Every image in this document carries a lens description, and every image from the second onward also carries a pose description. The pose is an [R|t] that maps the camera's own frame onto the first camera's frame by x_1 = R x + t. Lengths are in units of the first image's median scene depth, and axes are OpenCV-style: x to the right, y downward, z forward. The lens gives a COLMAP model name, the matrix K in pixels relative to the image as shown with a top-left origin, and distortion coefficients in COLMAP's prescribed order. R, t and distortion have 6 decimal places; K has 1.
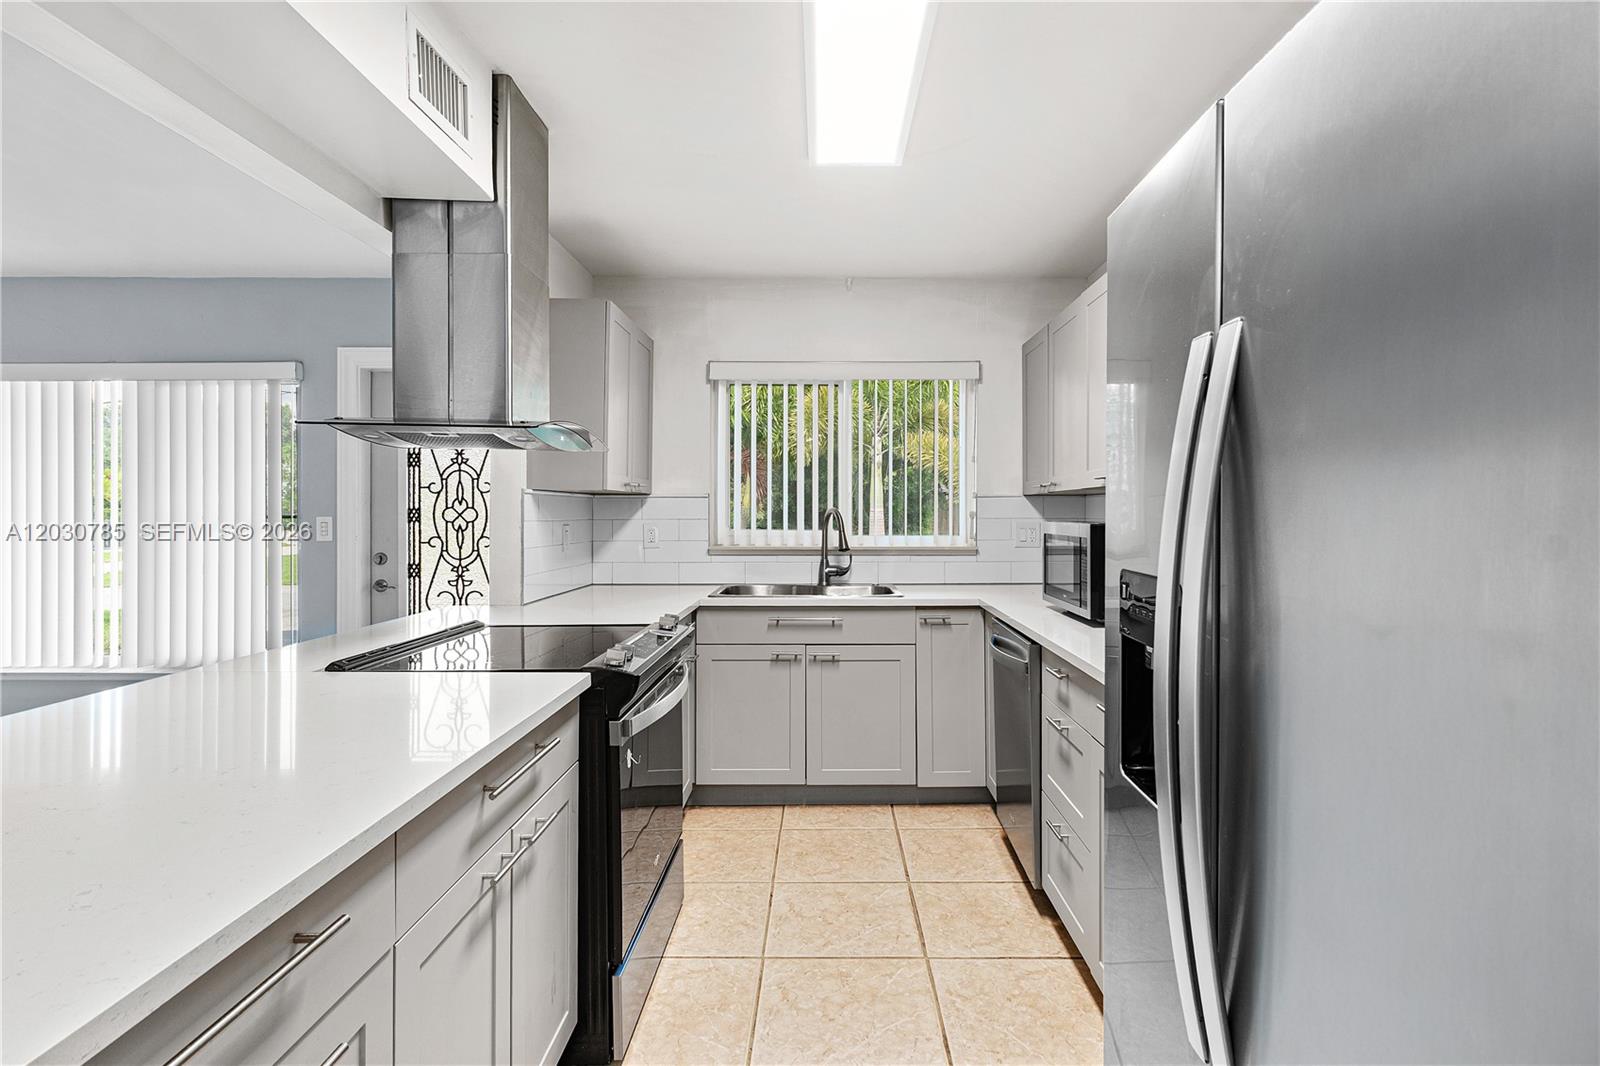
lens RADIAL K [[797.1, 0, 843.3], [0, 797.1, 514.0], [0, 0, 1]] dist [0.003760, -0.000584]
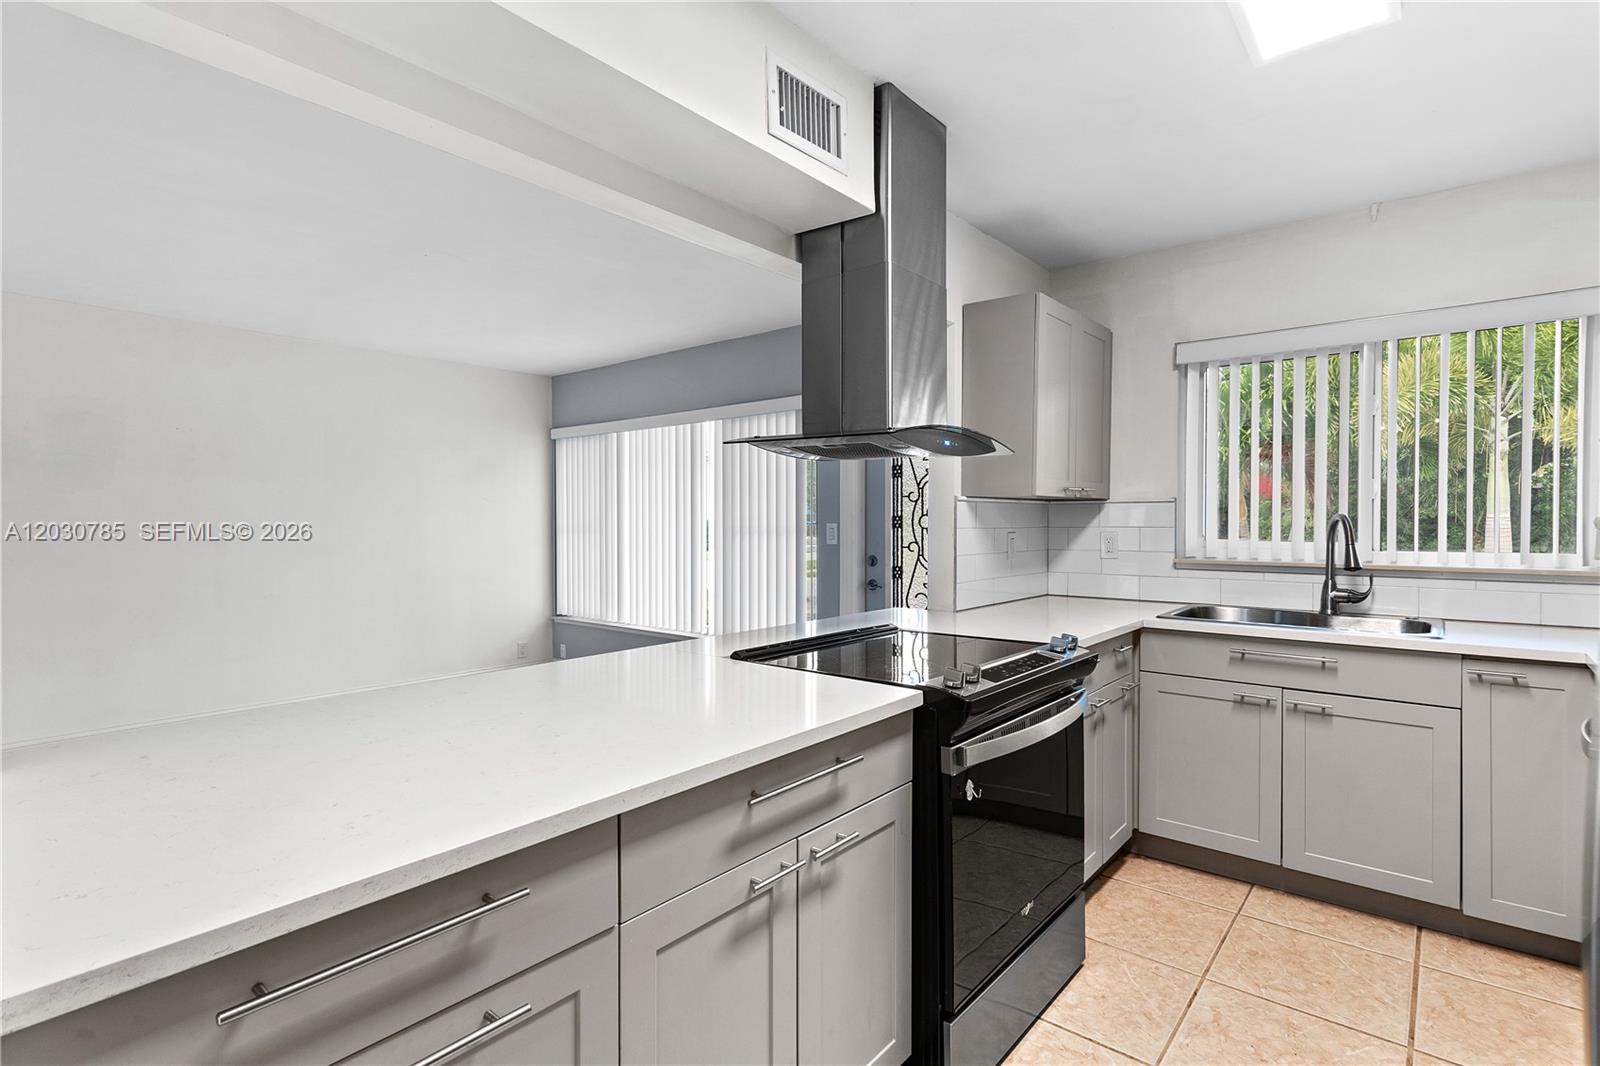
lens RADIAL K [[797.1, 0, 833.0], [0, 797.1, 529.8], [0, 0, 1]] dist [0.003760, -0.000584]
pose [[0.773927, 0.007639, -0.633229, 0.106625], [-0.000261, 0.999931, 0.011744, -0.000880], [0.633275, -0.008924, 0.773875, 0.115183]]
